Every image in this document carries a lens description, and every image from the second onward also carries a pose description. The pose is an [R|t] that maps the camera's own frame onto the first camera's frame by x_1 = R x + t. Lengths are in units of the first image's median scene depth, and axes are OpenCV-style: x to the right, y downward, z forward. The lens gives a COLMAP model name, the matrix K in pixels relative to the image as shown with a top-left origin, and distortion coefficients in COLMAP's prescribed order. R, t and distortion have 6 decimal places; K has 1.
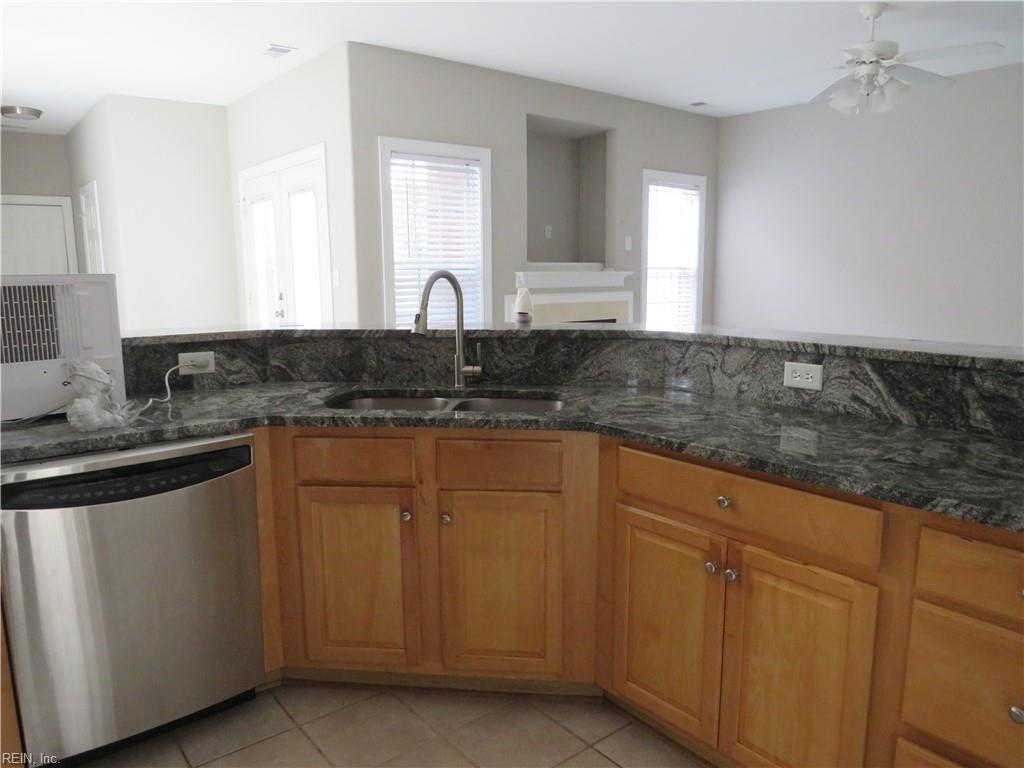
lens RADIAL K [[719.9, 0, 511.1], [0, 719.9, 375.5], [0, 0, 1]] dist [-0.031218, 0.009804]
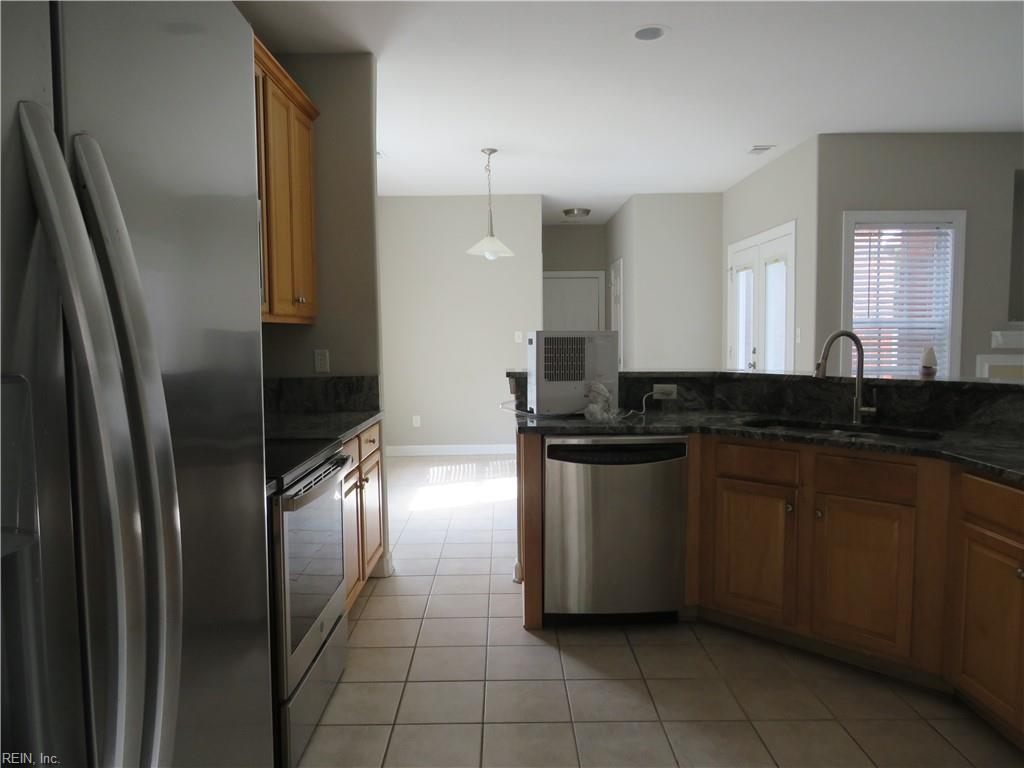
lens RADIAL K [[719.9, 0, 511.7], [0, 719.9, 380.8], [0, 0, 1]] dist [-0.031218, 0.009804]
pose [[0.780718, 0.047540, -0.623073, 0.228001], [-0.091650, 0.995030, -0.038919, 0.045268], [0.618126, 0.087490, 0.781195, -0.339296]]
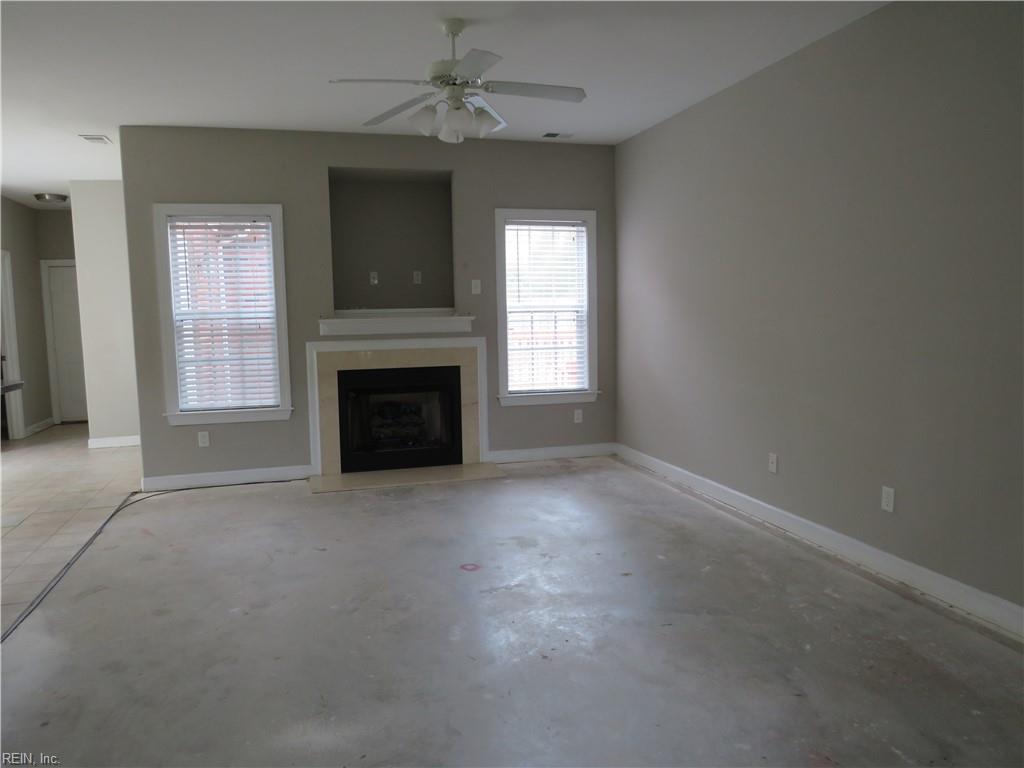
lens RADIAL K [[719.9, 0, 513.4], [0, 719.9, 381.5], [0, 0, 1]] dist [-0.031218, 0.009804]
pose [[0.923245, 0.025701, -0.383350, 1.481965], [-0.040766, 0.998681, -0.031223, -0.078003], [0.382042, 0.044454, 0.923075, 0.358731]]
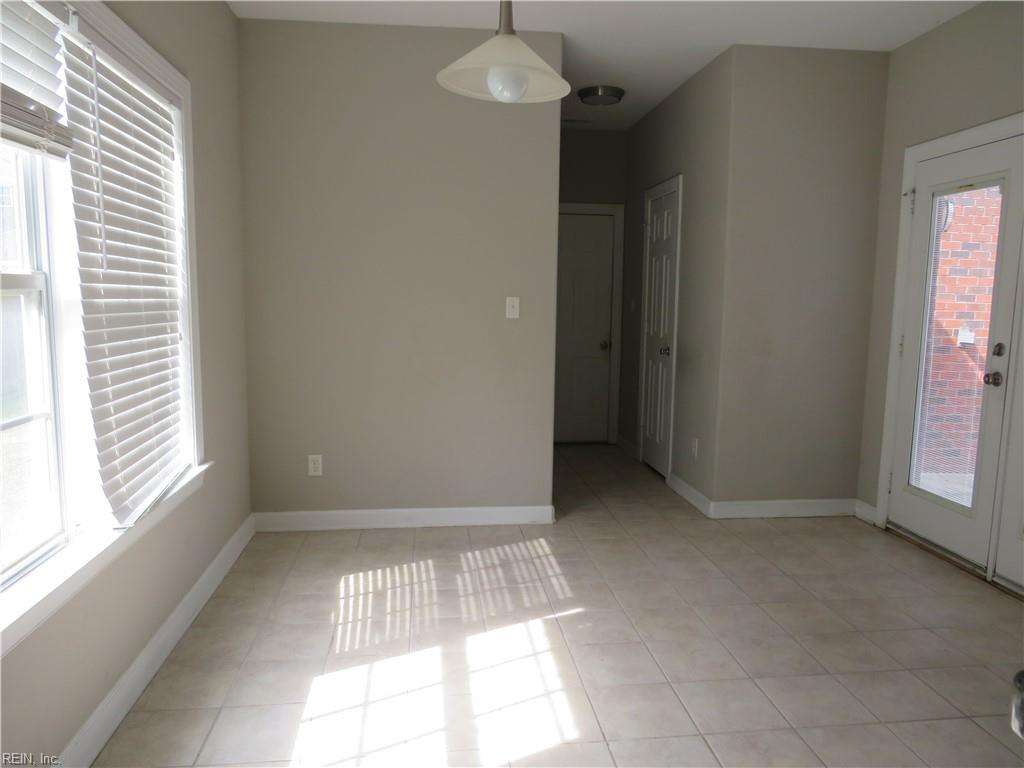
lens RADIAL K [[719.9, 0, 521.0], [0, 719.9, 390.4], [0, 0, 1]] dist [-0.031218, 0.009804]
pose [[0.849021, 0.093587, -0.520005, -0.801967], [-0.102398, 0.994673, 0.011826, -0.100744], [0.518342, 0.043207, 0.854081, 0.701721]]
